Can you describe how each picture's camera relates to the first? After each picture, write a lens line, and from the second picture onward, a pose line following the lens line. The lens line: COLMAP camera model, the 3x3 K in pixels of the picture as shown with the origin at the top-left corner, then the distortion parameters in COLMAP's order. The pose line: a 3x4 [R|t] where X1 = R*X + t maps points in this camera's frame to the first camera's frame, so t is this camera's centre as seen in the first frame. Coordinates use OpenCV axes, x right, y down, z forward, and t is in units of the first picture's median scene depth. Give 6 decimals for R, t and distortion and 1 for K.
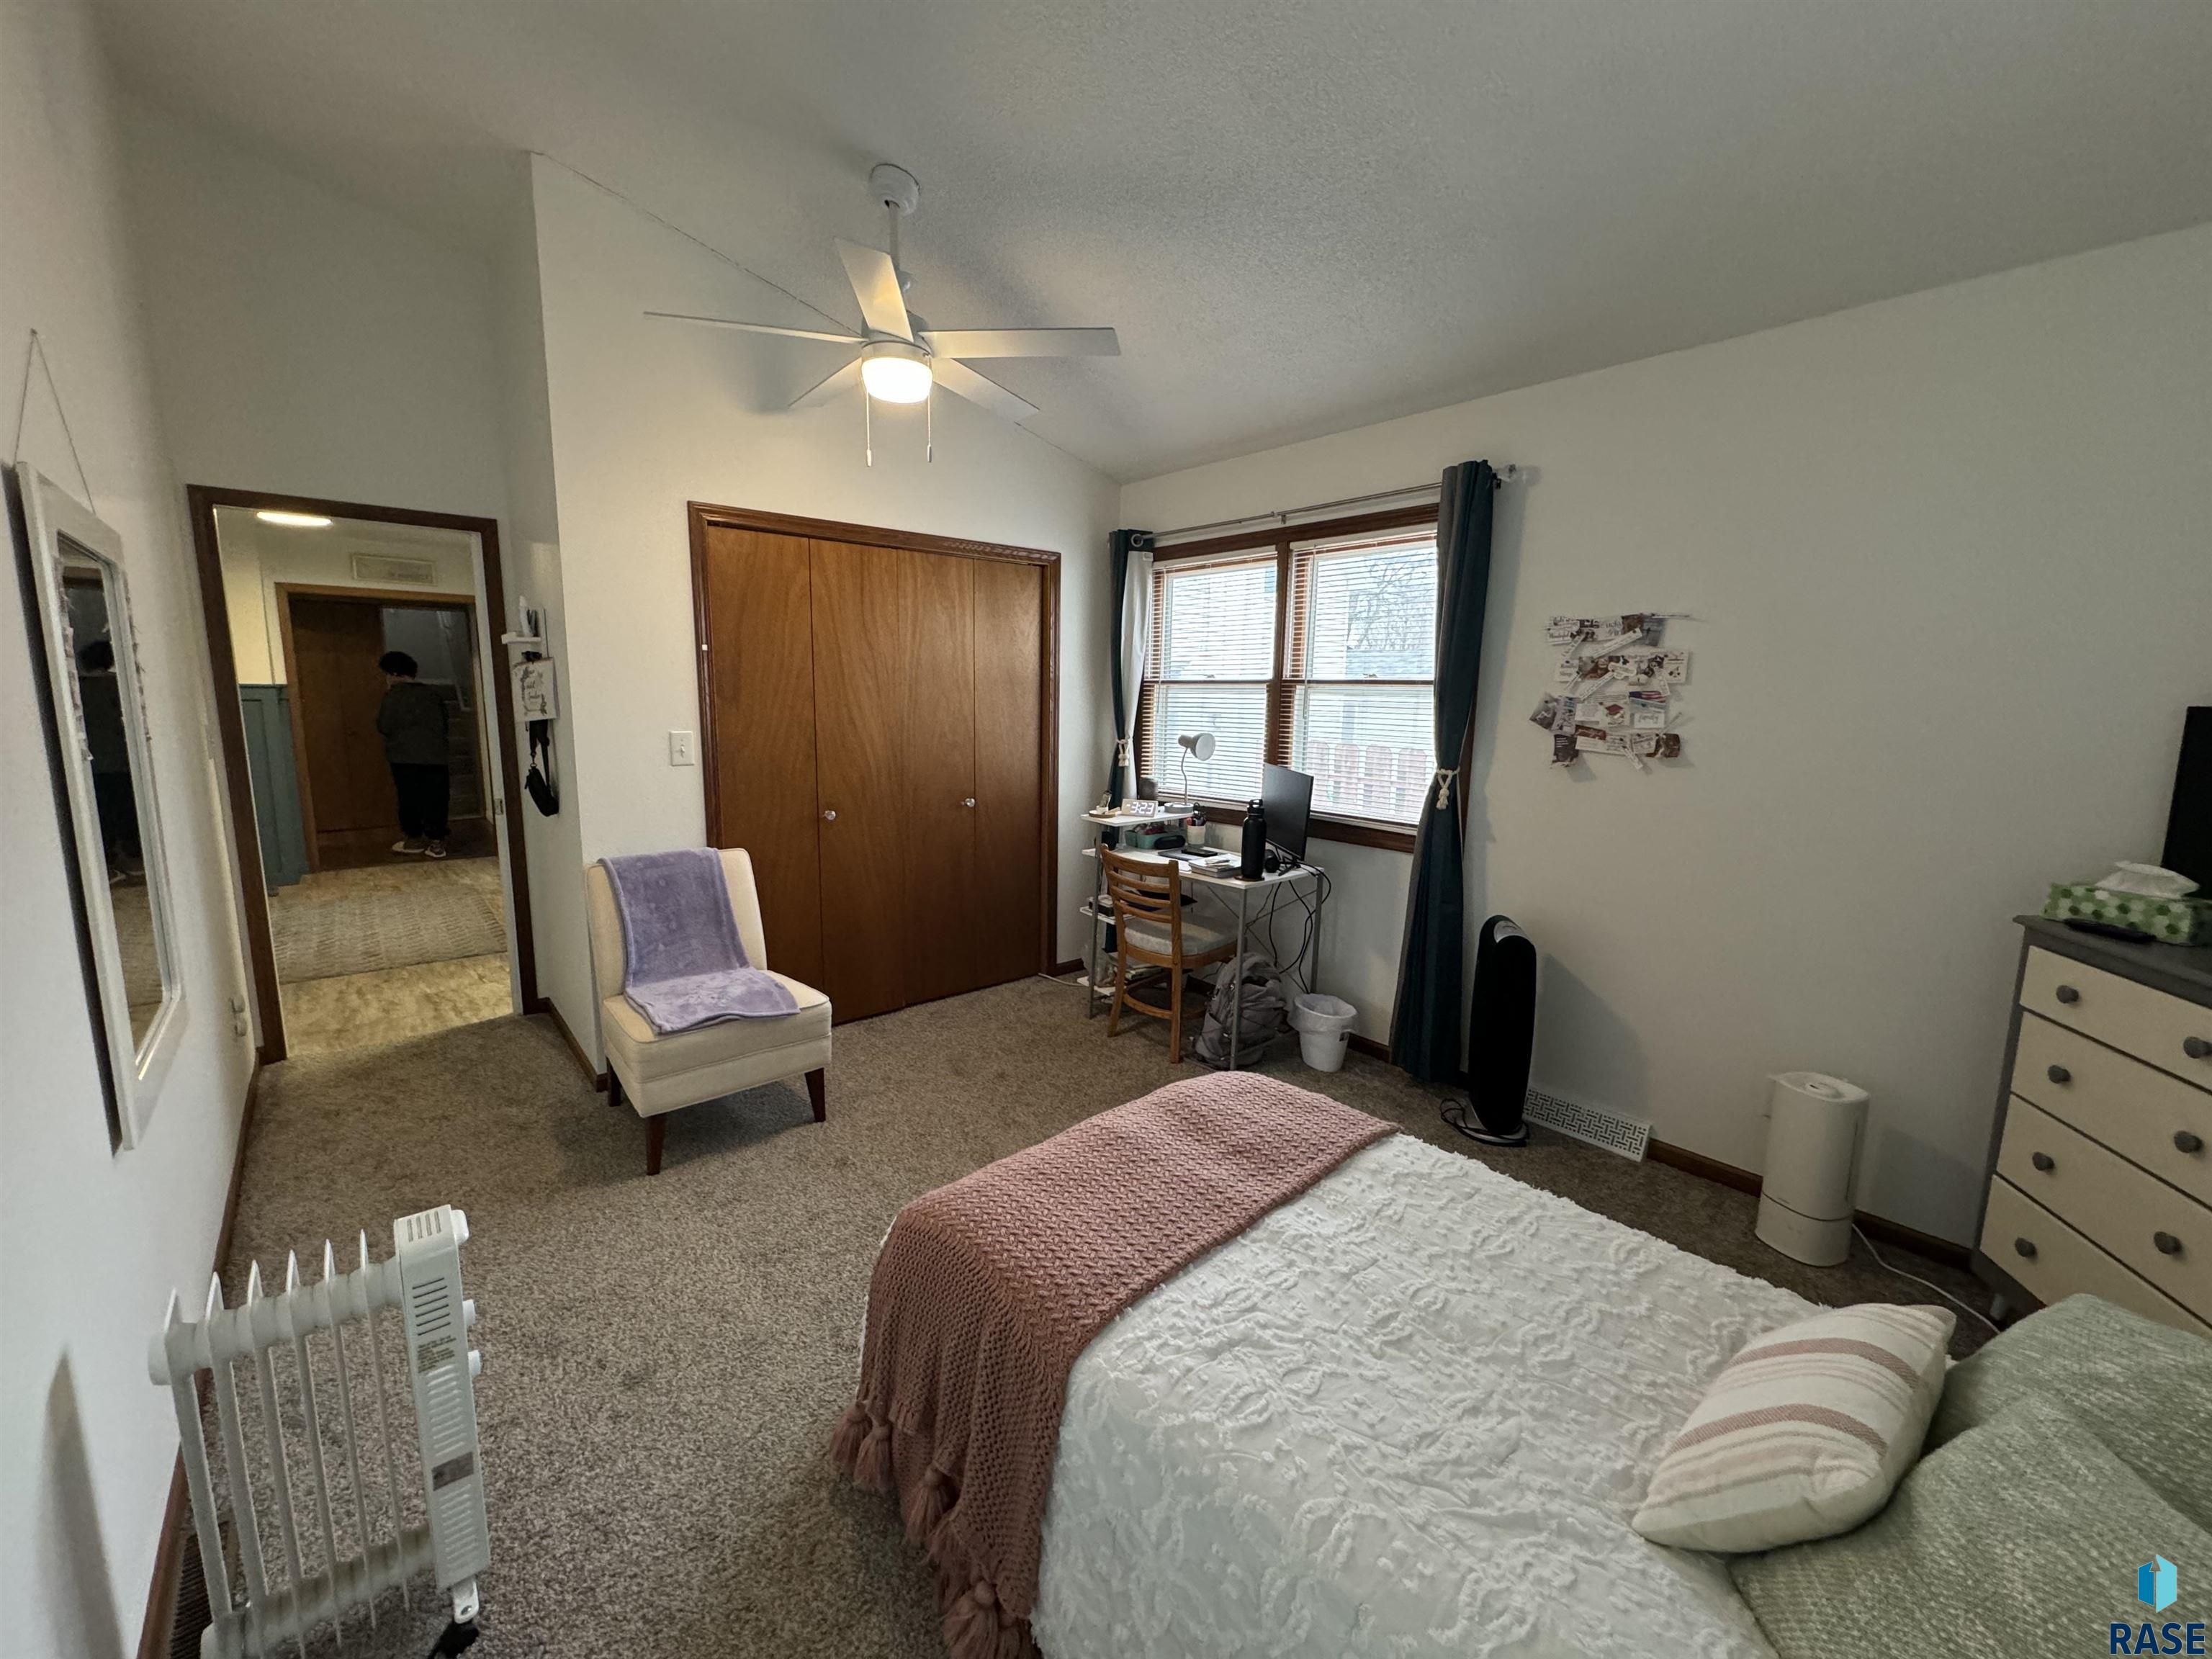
lens RADIAL K [[877.3, 0, 1103.2], [0, 877.3, 825.0], [0, 0, 1]] dist [-0.001622, 0.000207]
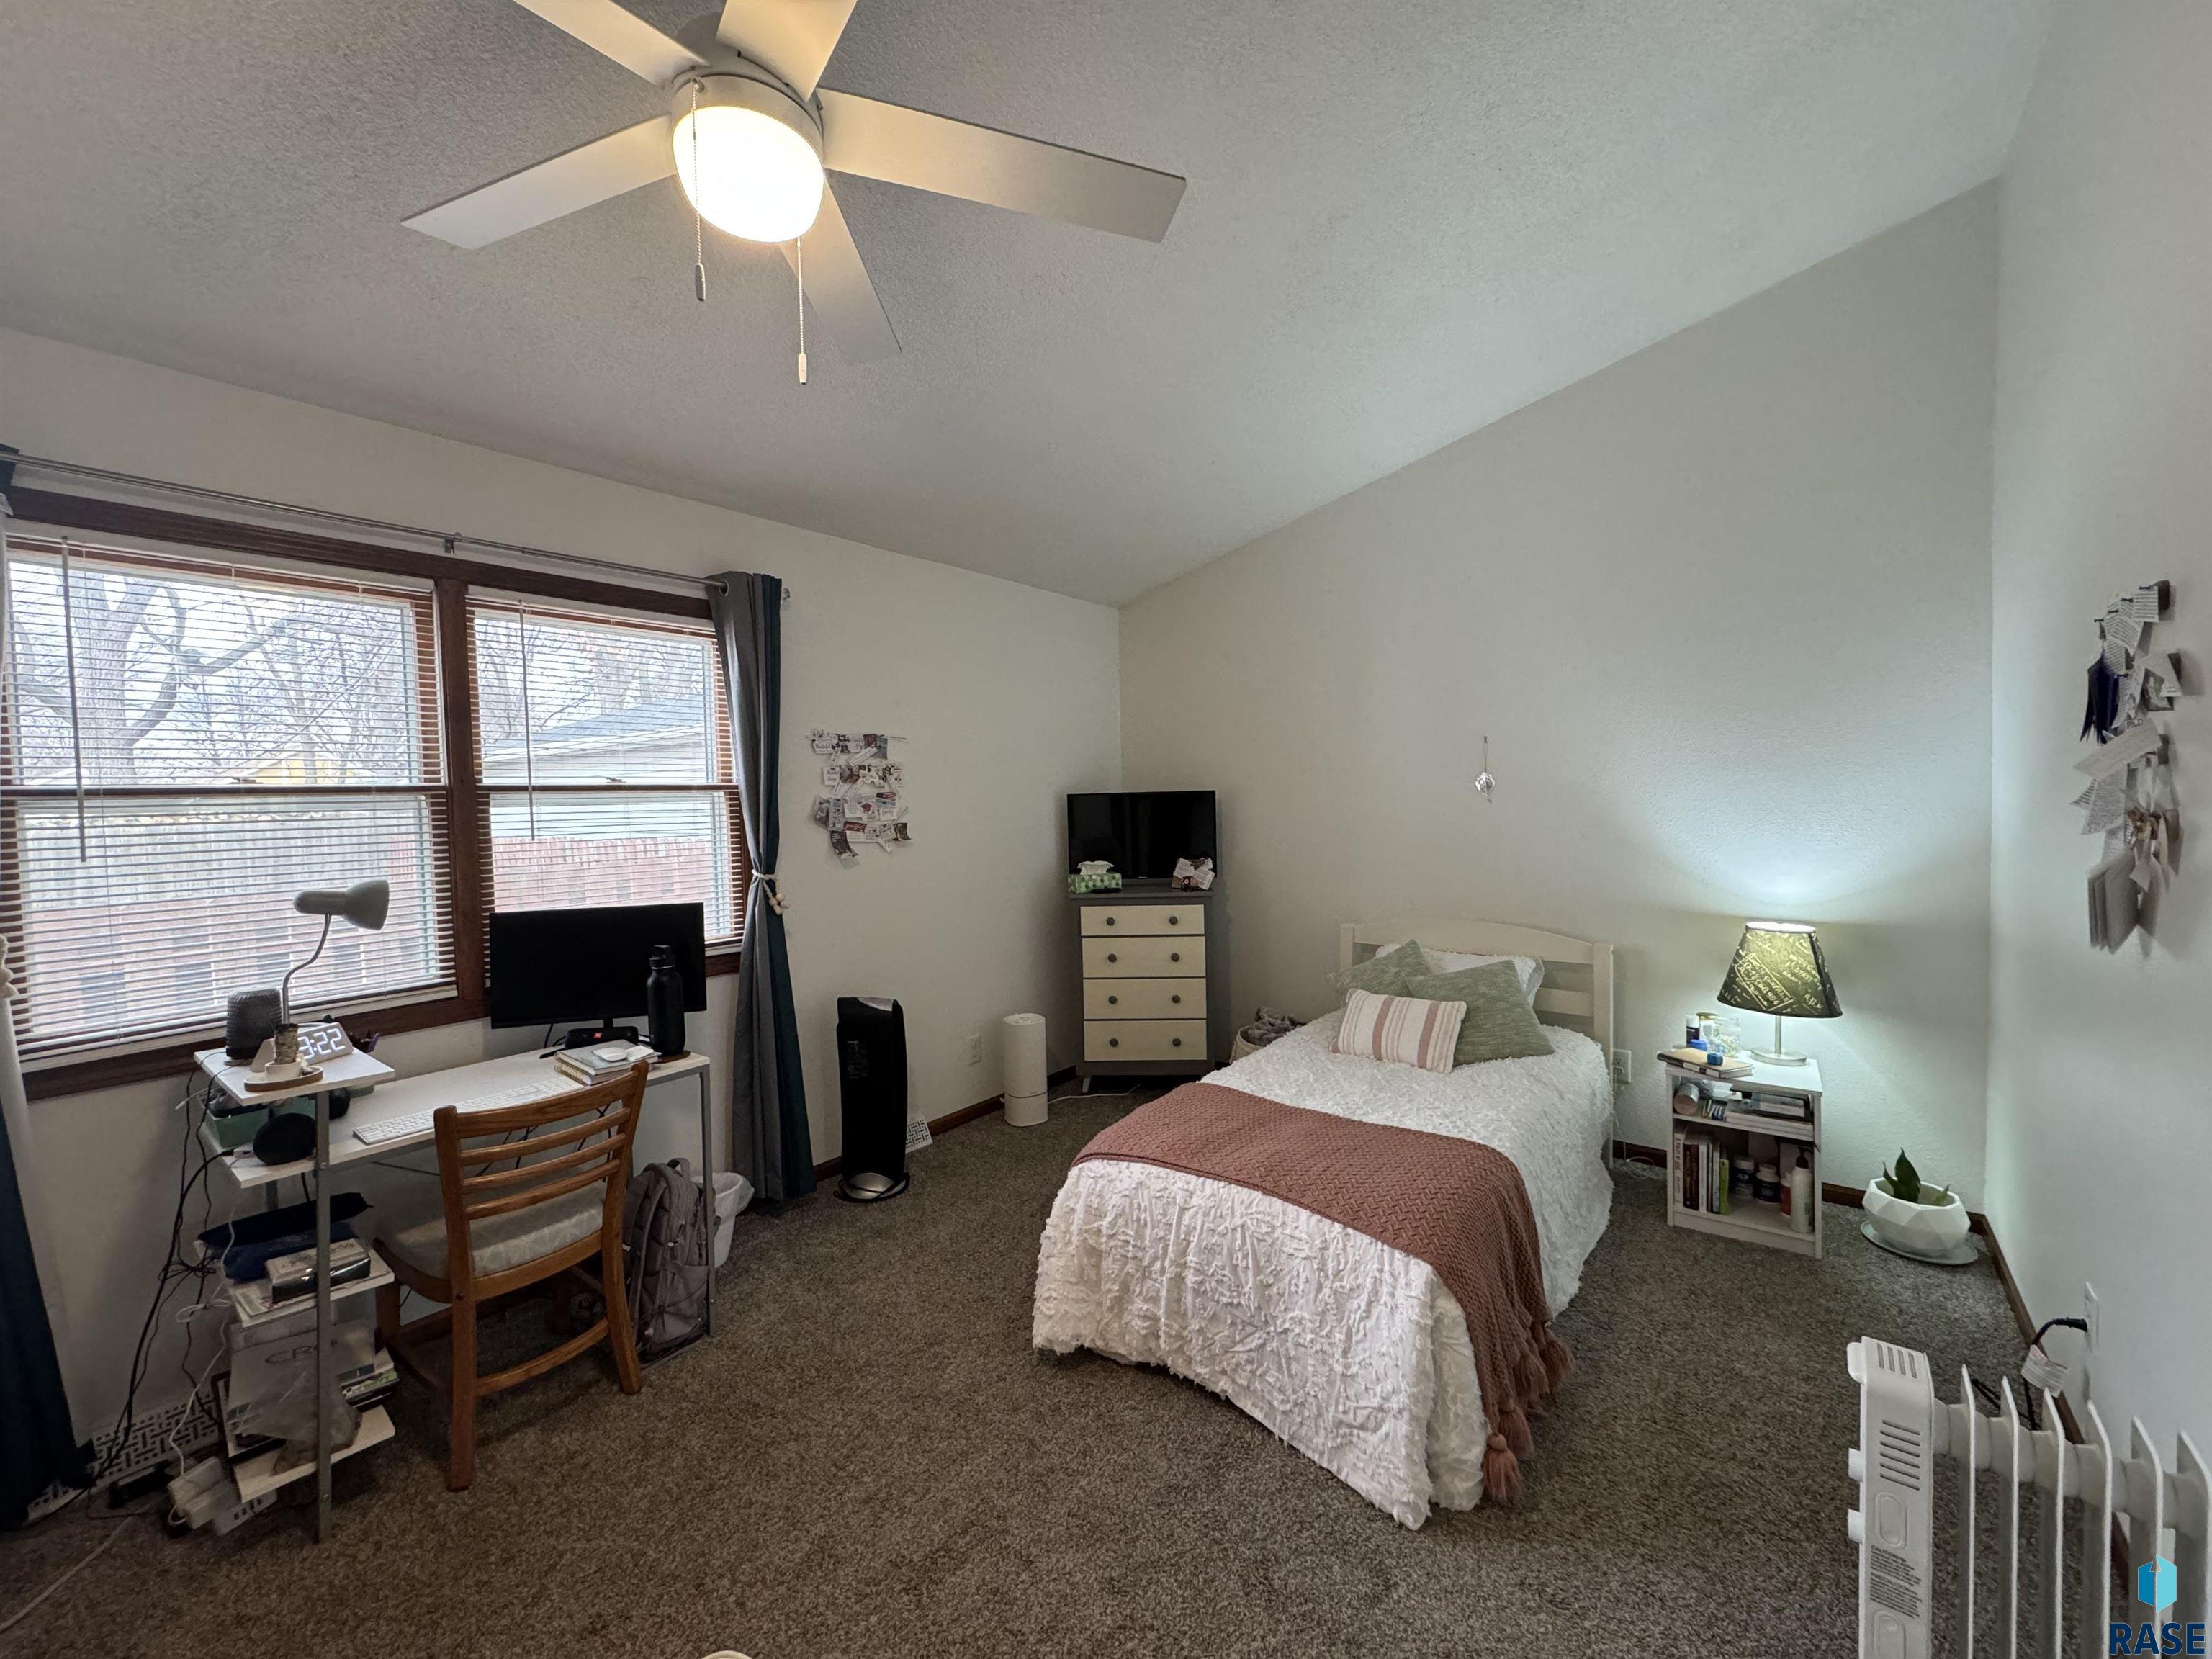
lens RADIAL K [[877.3, 0, 1103.2], [0, 877.3, 825.0], [0, 0, 1]] dist [-0.001622, 0.000207]
pose [[-0.181868, -0.047828, 0.982159, -0.698272], [0.164711, 0.983223, 0.078380, -0.145777], [-0.969430, 0.176027, -0.170939, 0.868868]]
